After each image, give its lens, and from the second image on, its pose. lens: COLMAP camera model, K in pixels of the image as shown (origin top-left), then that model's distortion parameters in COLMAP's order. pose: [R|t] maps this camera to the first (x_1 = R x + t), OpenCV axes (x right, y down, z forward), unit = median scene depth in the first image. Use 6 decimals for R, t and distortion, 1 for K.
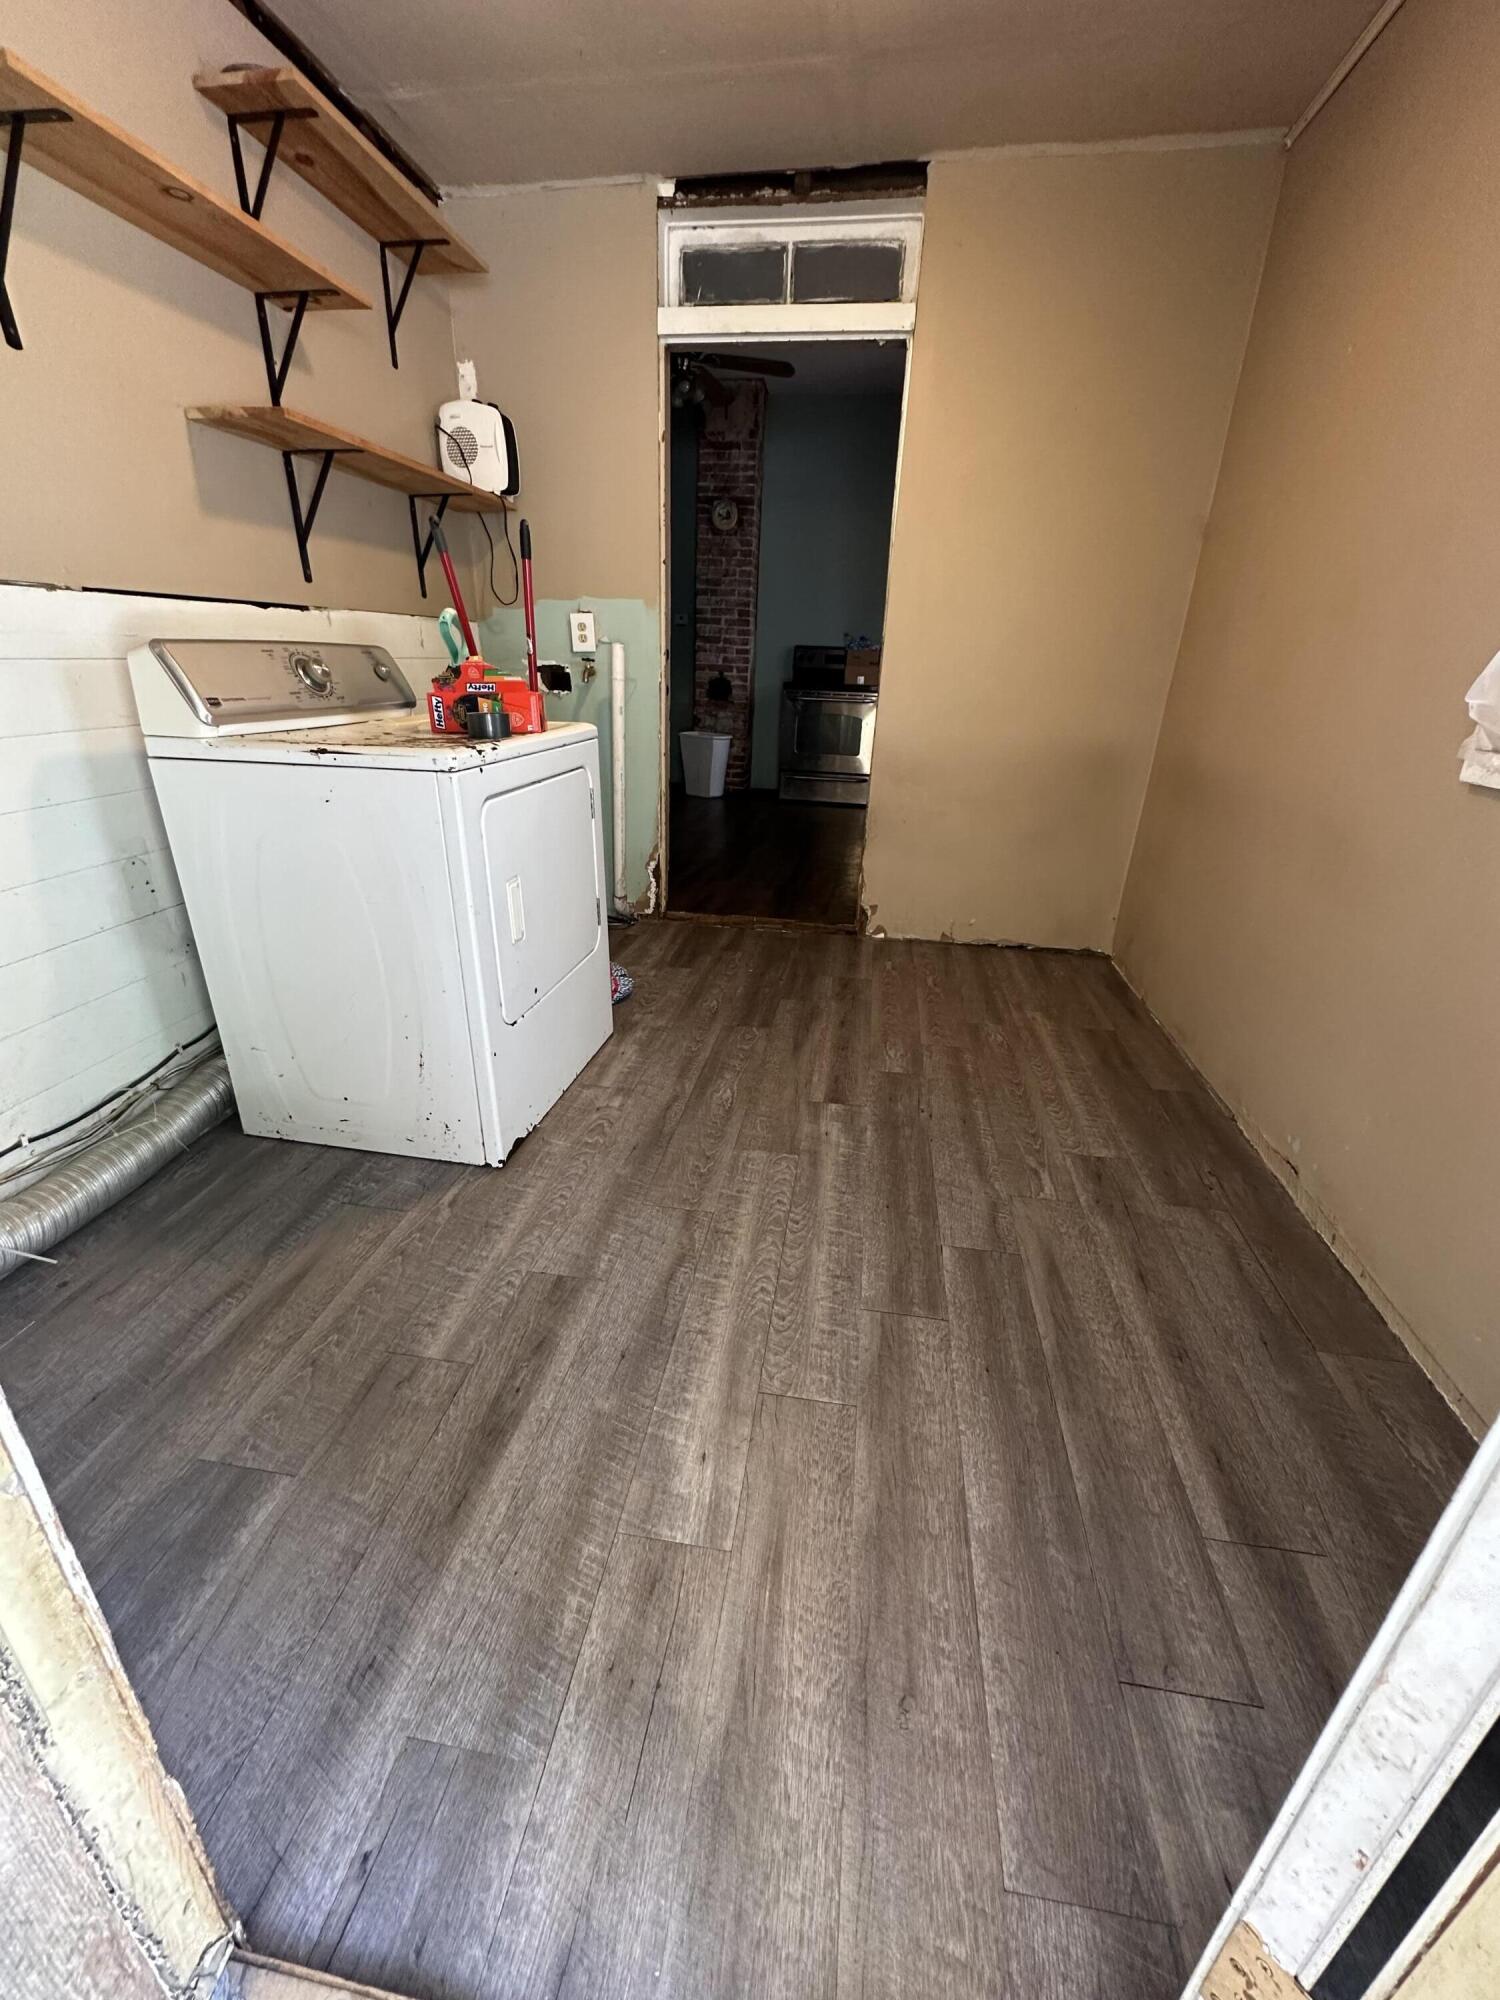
lens RADIAL K [[802.6, 0, 746.7], [0, 802.6, 999.1], [0, 0, 1]] dist [-0.000459, 0.000819]
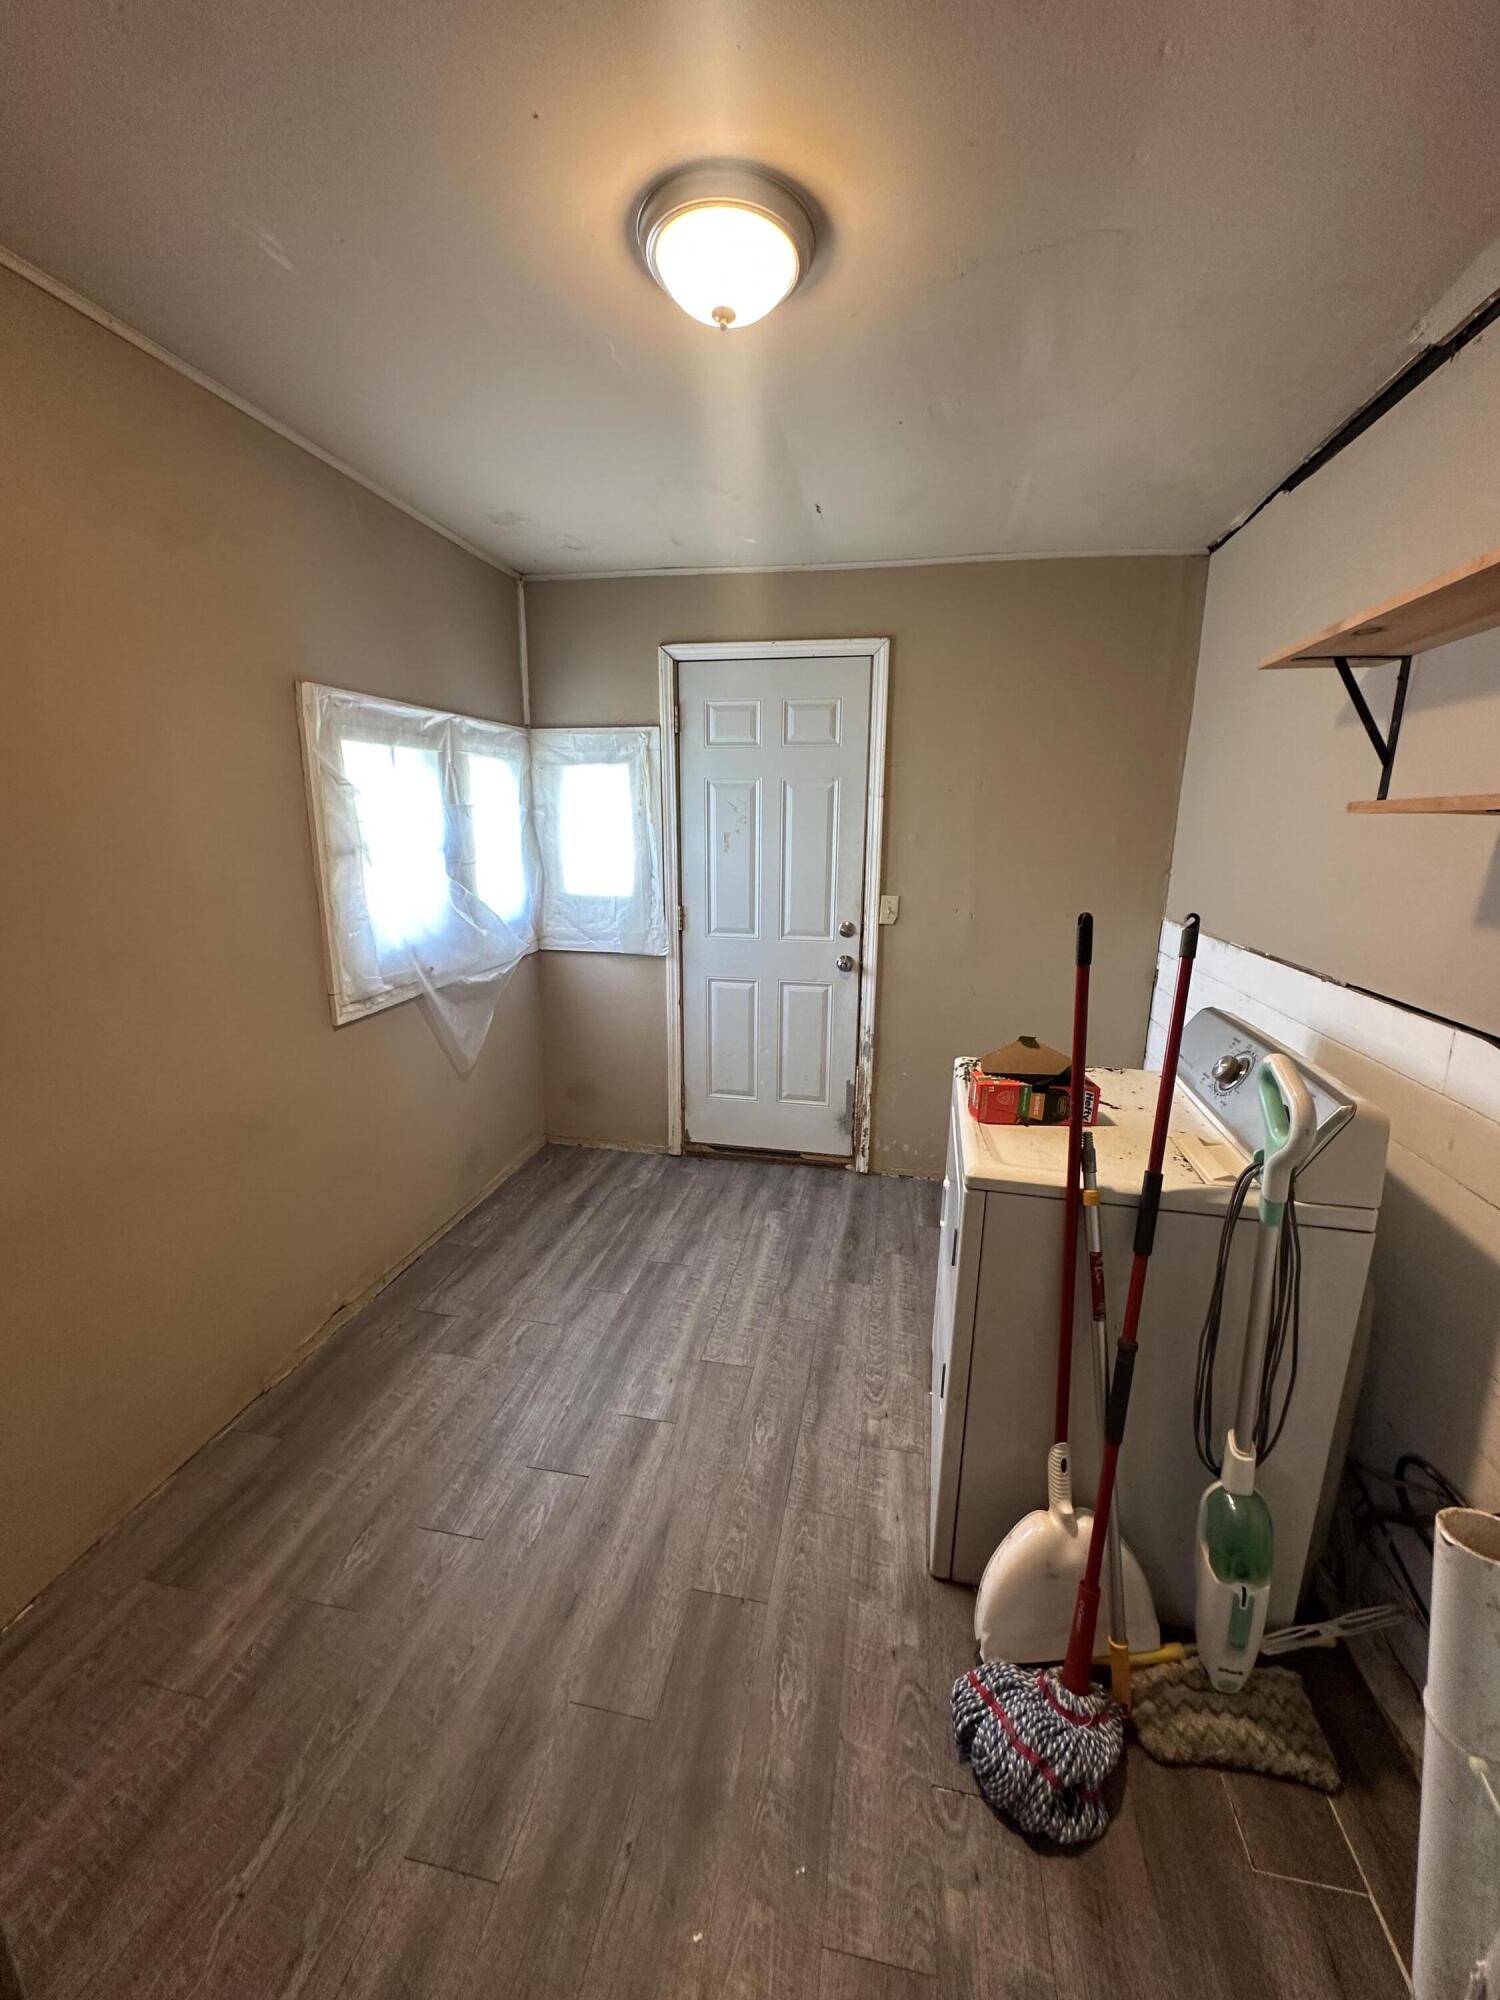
lens RADIAL K [[802.6, 0, 749.4], [0, 802.6, 995.4], [0, 0, 1]] dist [-0.000459, 0.000819]
pose [[-0.998613, -0.046874, 0.023969, -0.010992], [-0.024137, 0.812250, 0.582810, -0.894367], [-0.046788, 0.581424, -0.812255, 1.542288]]
